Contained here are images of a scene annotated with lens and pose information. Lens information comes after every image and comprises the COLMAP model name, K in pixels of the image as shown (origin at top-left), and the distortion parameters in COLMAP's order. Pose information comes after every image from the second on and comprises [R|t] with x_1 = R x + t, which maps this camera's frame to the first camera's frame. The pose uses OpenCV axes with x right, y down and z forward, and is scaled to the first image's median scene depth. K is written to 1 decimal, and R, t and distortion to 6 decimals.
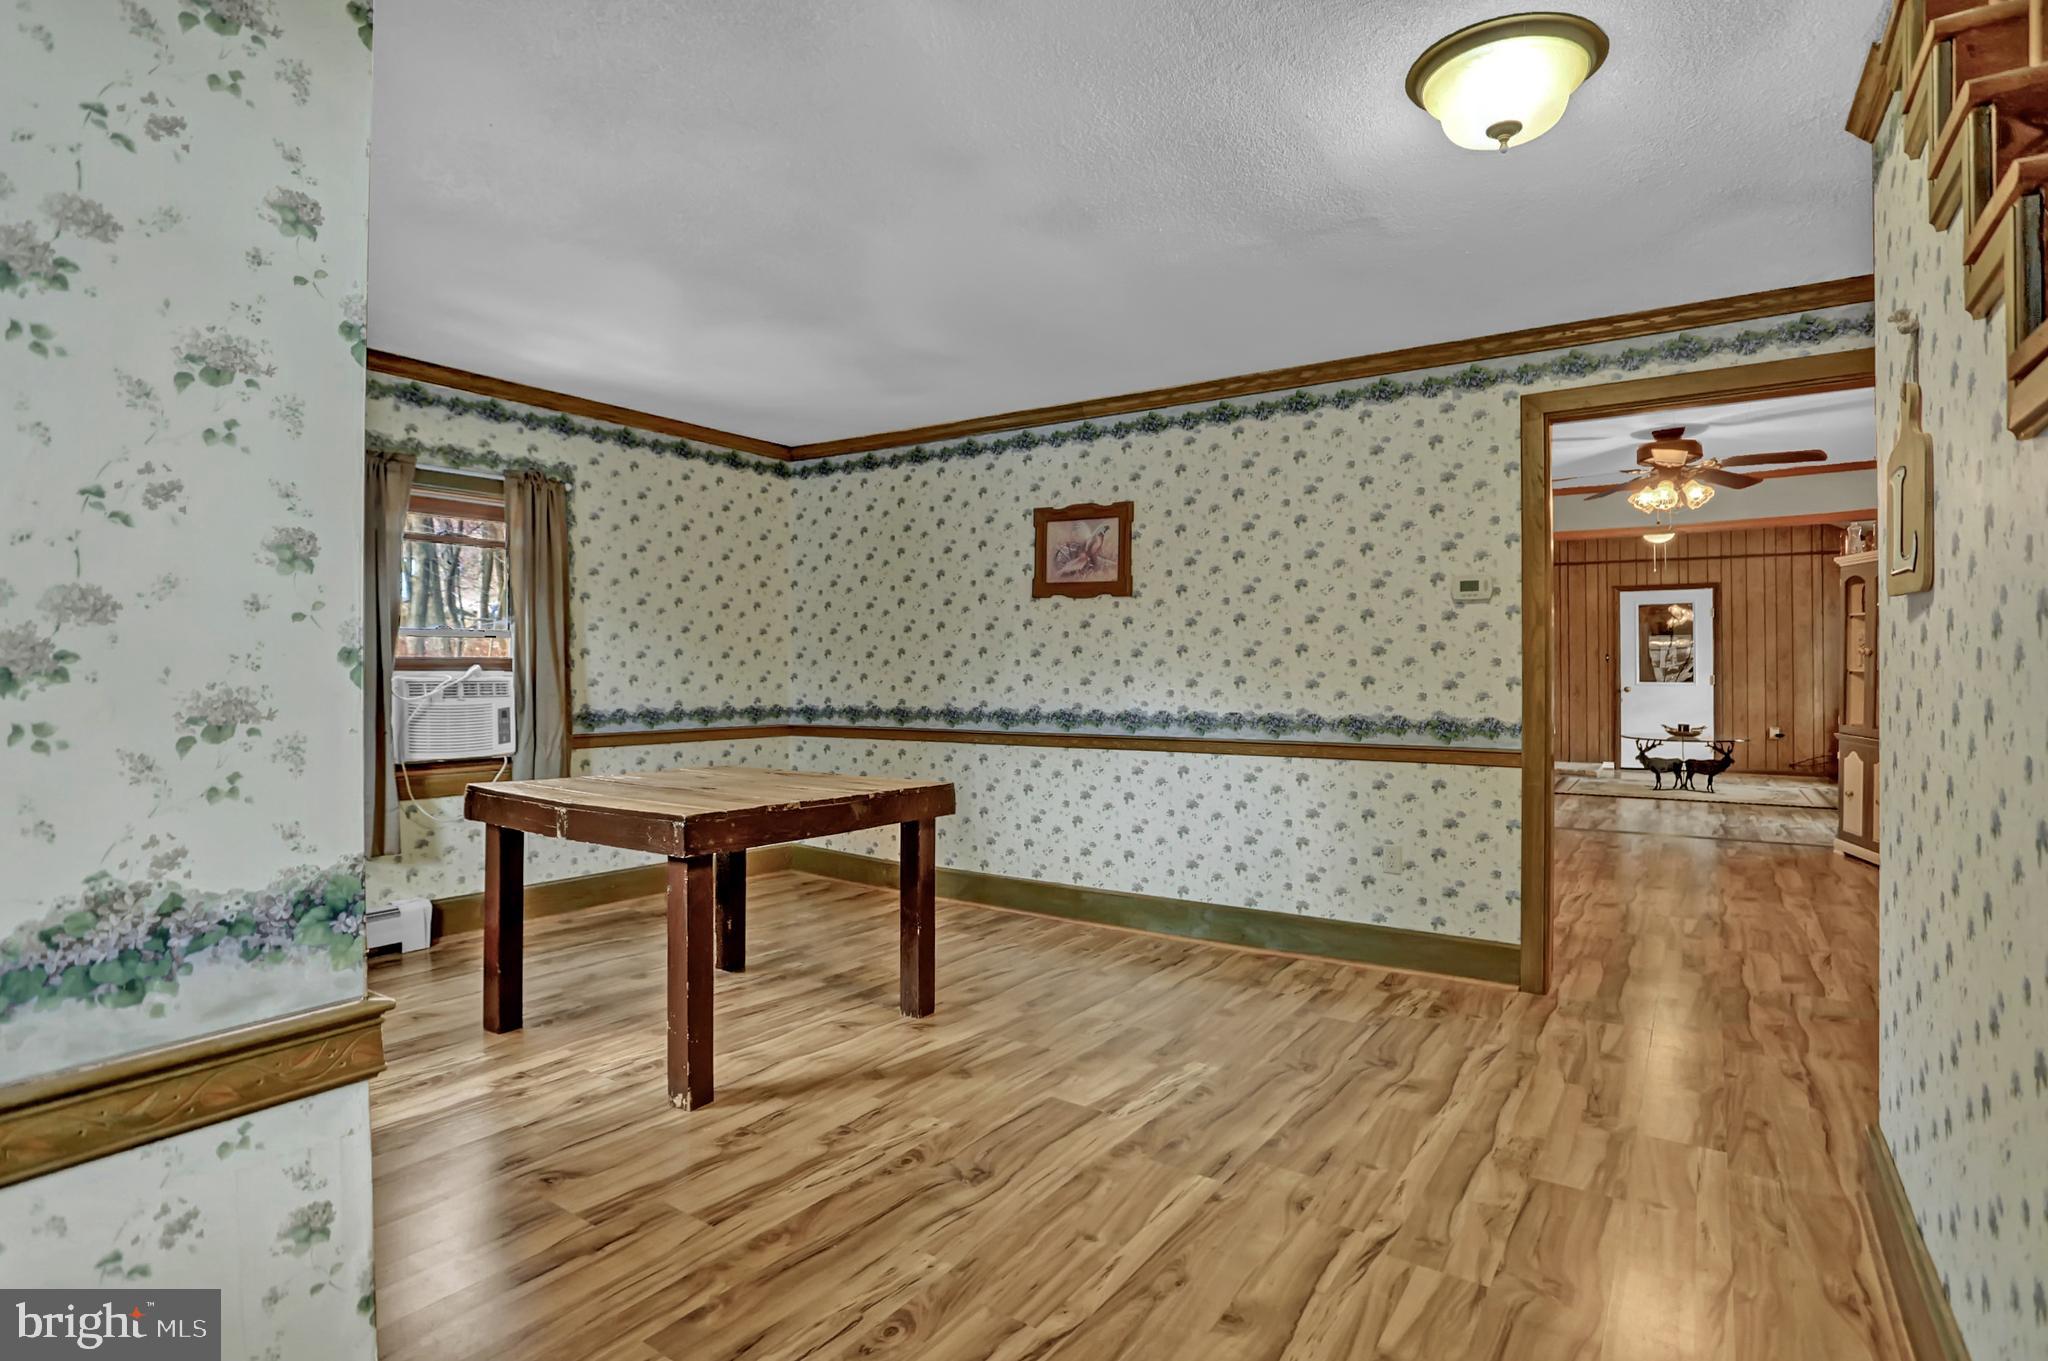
lens RADIAL K [[1017.1, 0, 1008.1], [0, 1017.1, 660.1], [0, 0, 1]] dist [-0.064269, 0.021572]
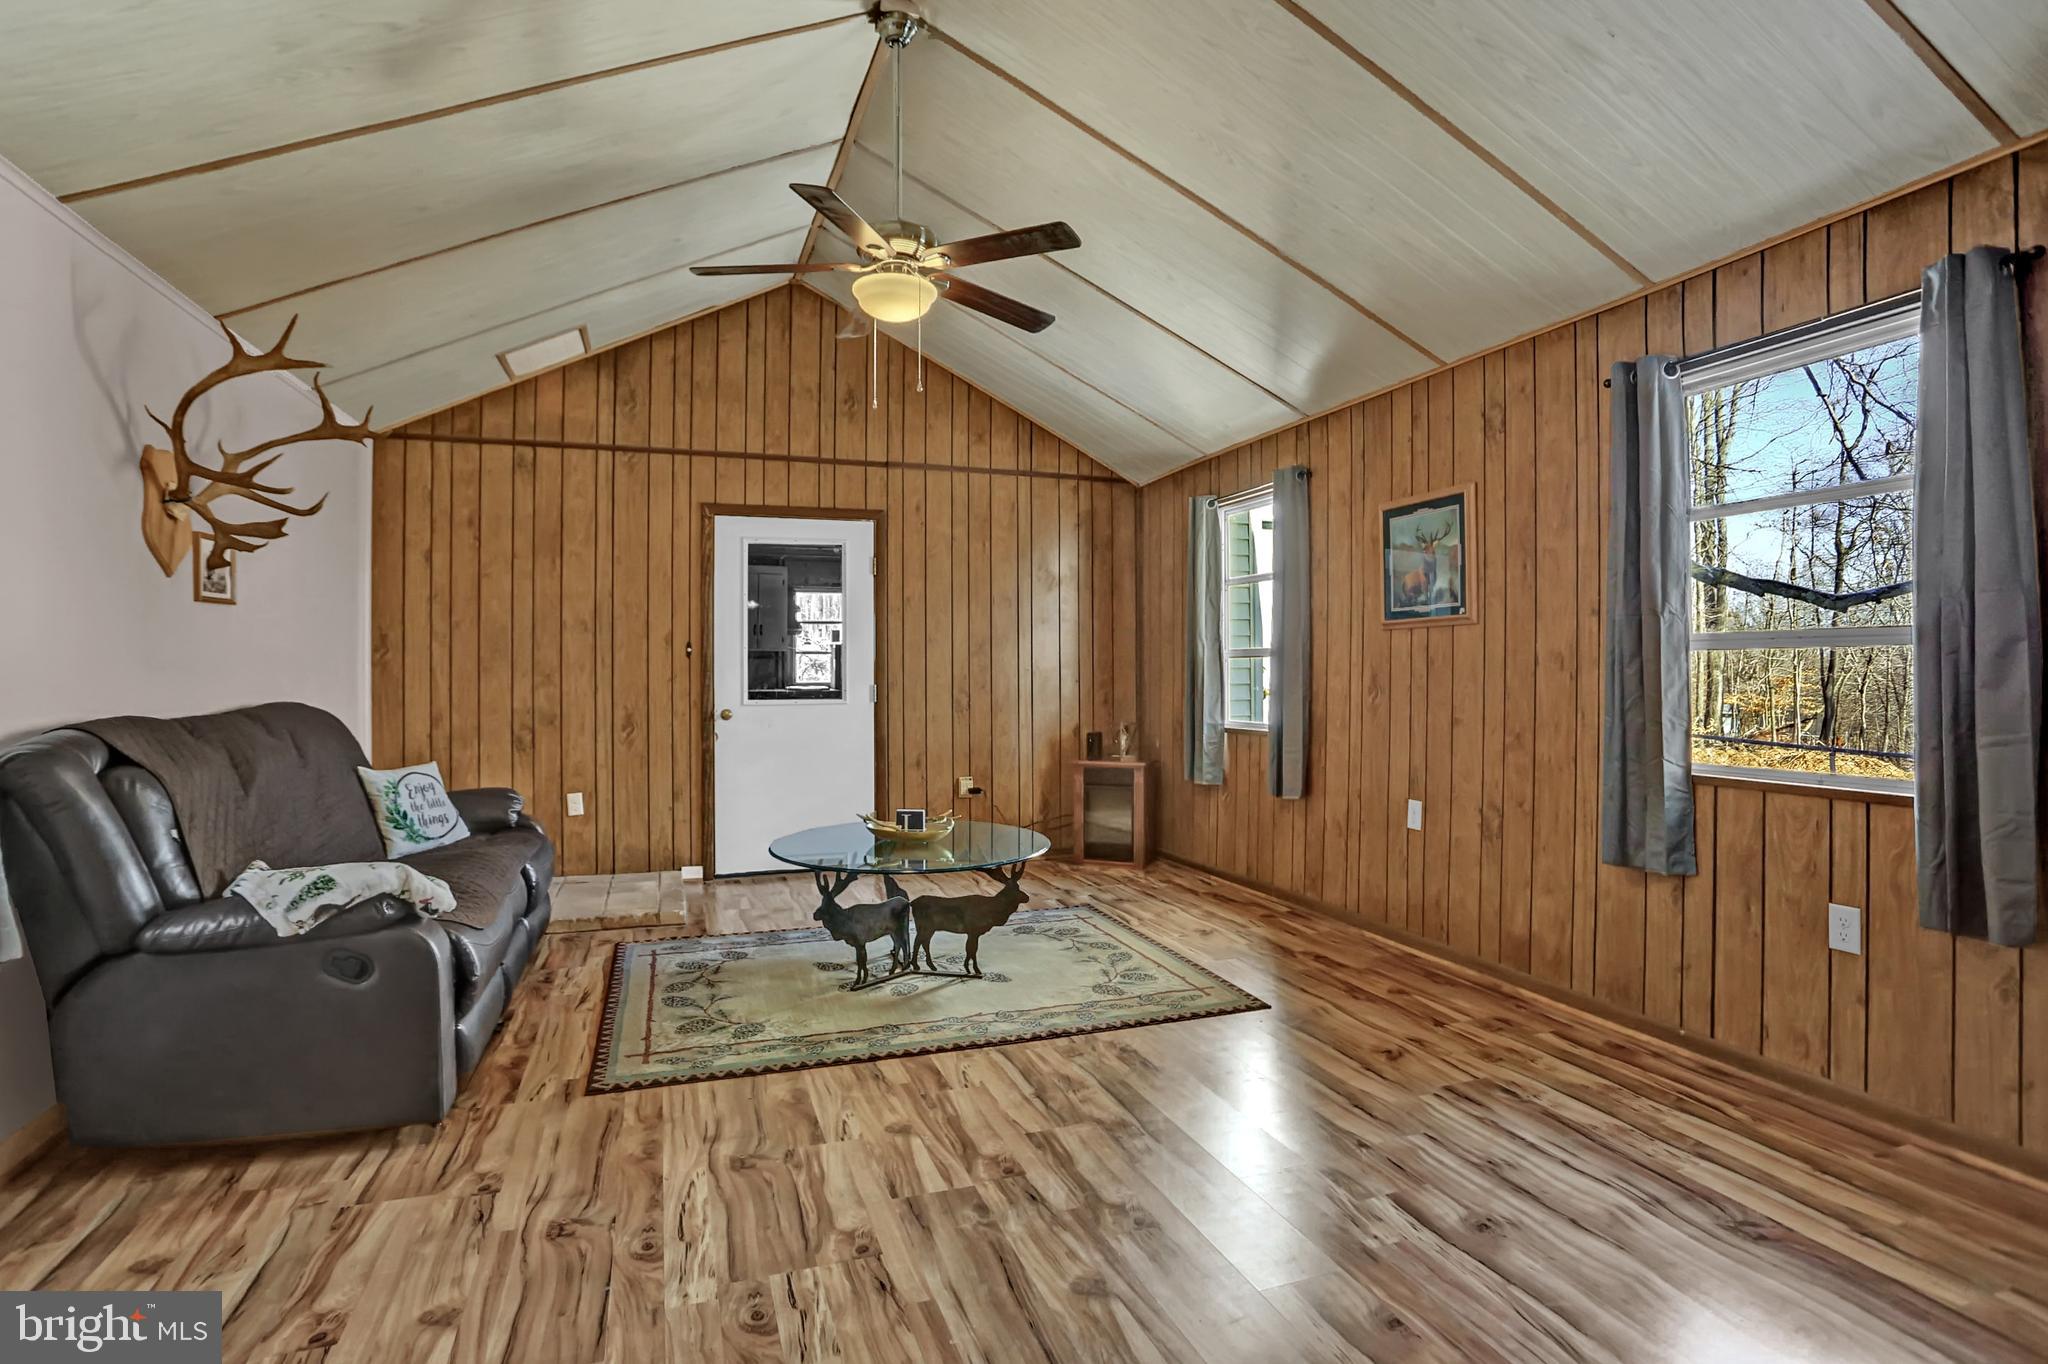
lens RADIAL K [[1017.1, 0, 1022.7], [0, 1017.1, 644.9], [0, 0, 1]] dist [-0.064269, 0.021572]
pose [[0.593616, 0.014736, 0.804613, 0.327699], [0.000201, 0.999830, -0.018460, 0.004586], [-0.804748, 0.011120, 0.593512, 0.625381]]
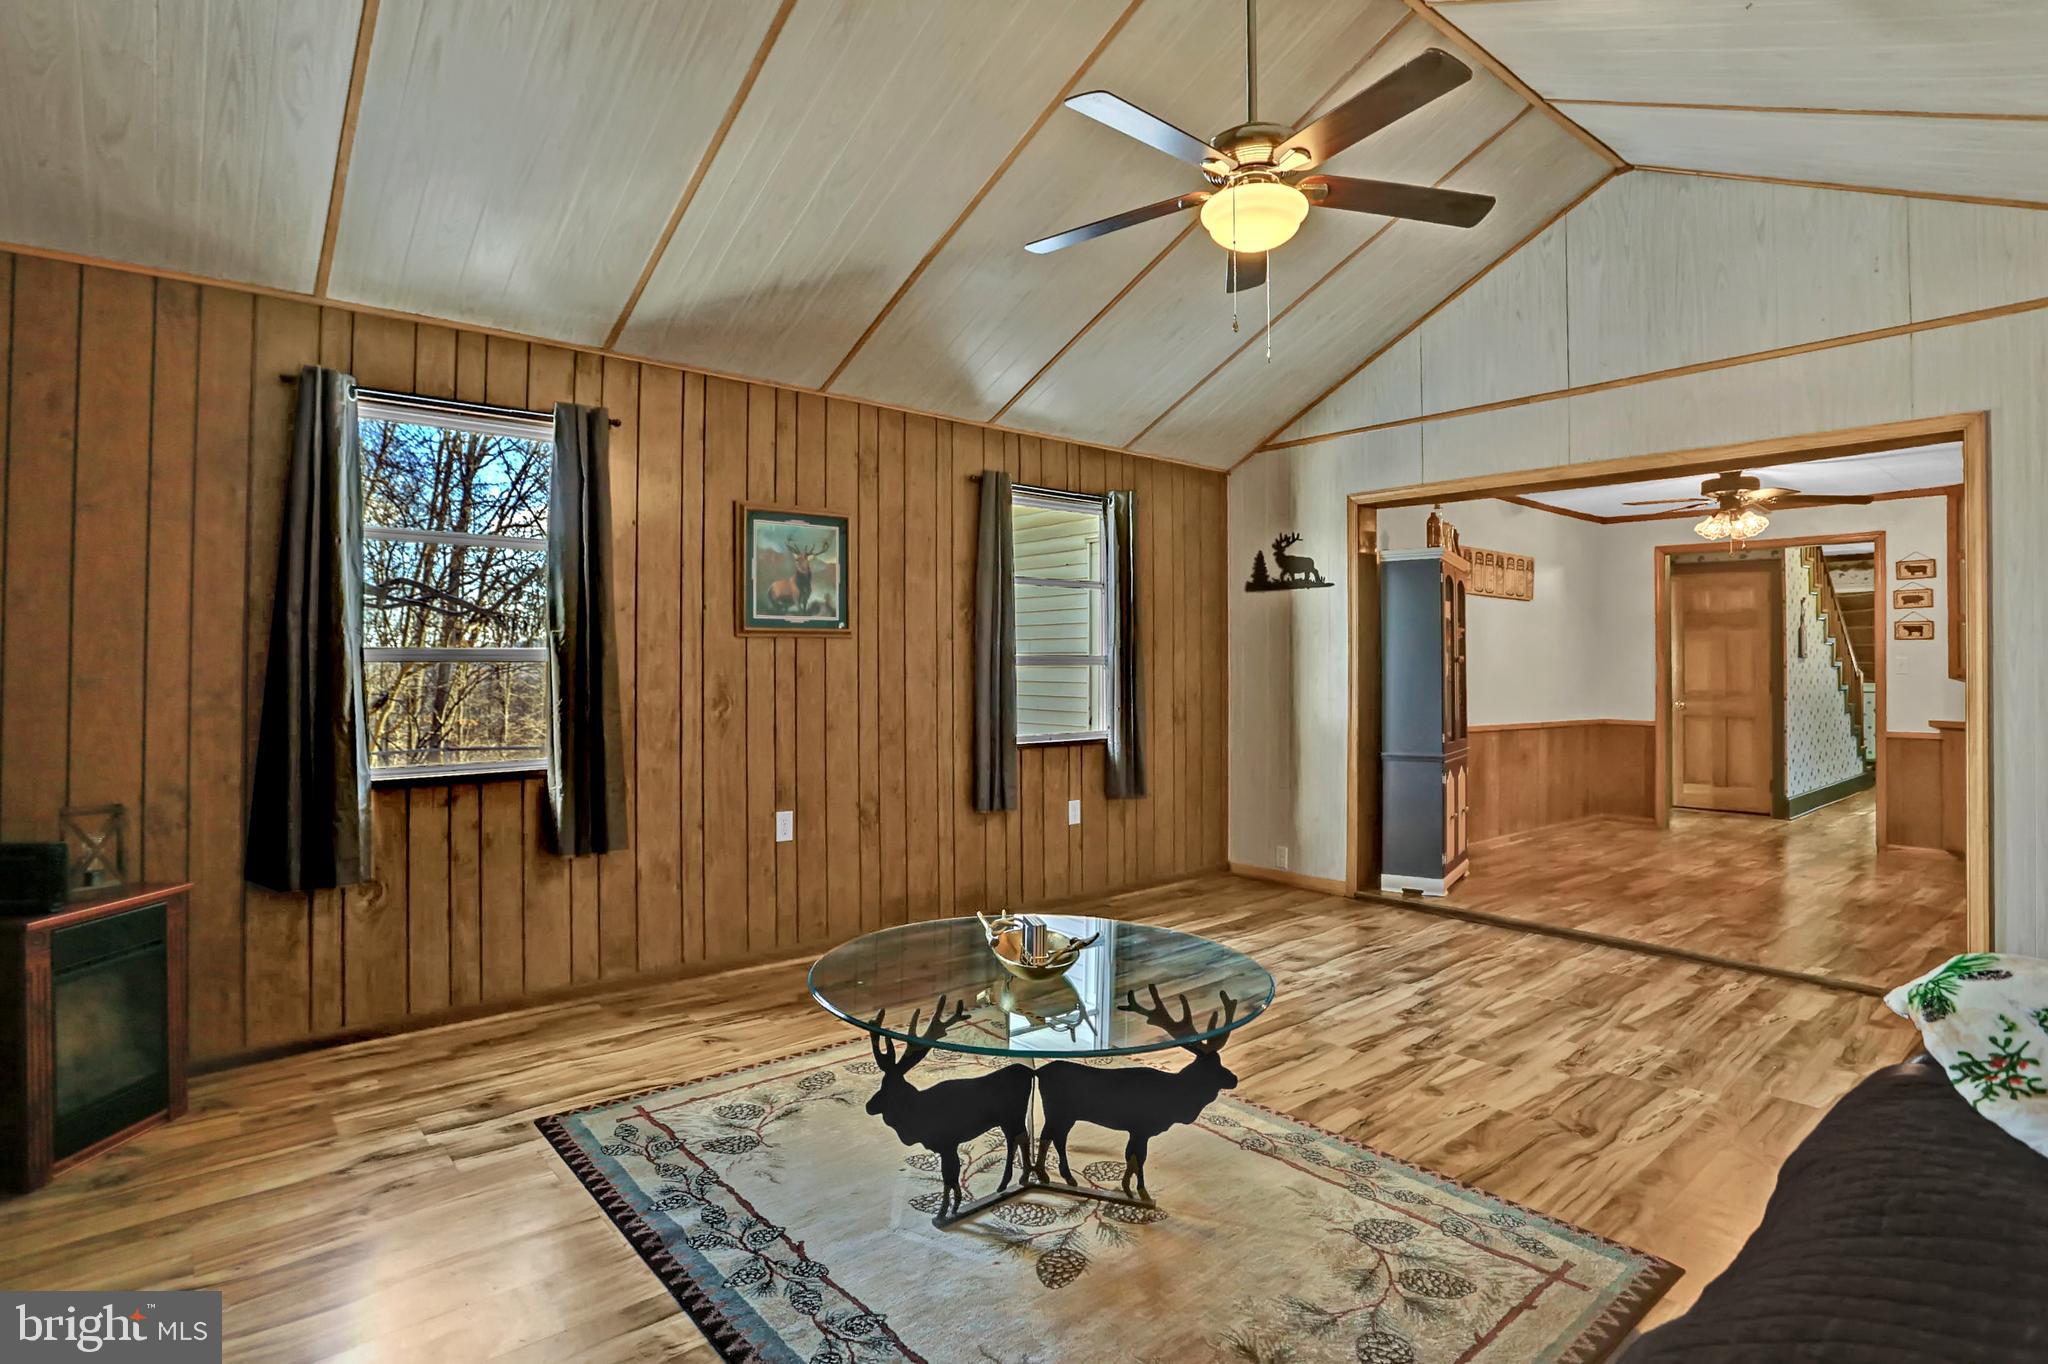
lens RADIAL K [[1017.1, 0, 1012.8], [0, 1017.1, 667.0], [0, 0, 1]] dist [-0.064269, 0.021572]
pose [[-0.962575, -0.003820, 0.270988, 0.542048], [-0.005900, 0.999959, -0.006863, 0.004286], [-0.270951, -0.008205, -0.962558, 1.084466]]
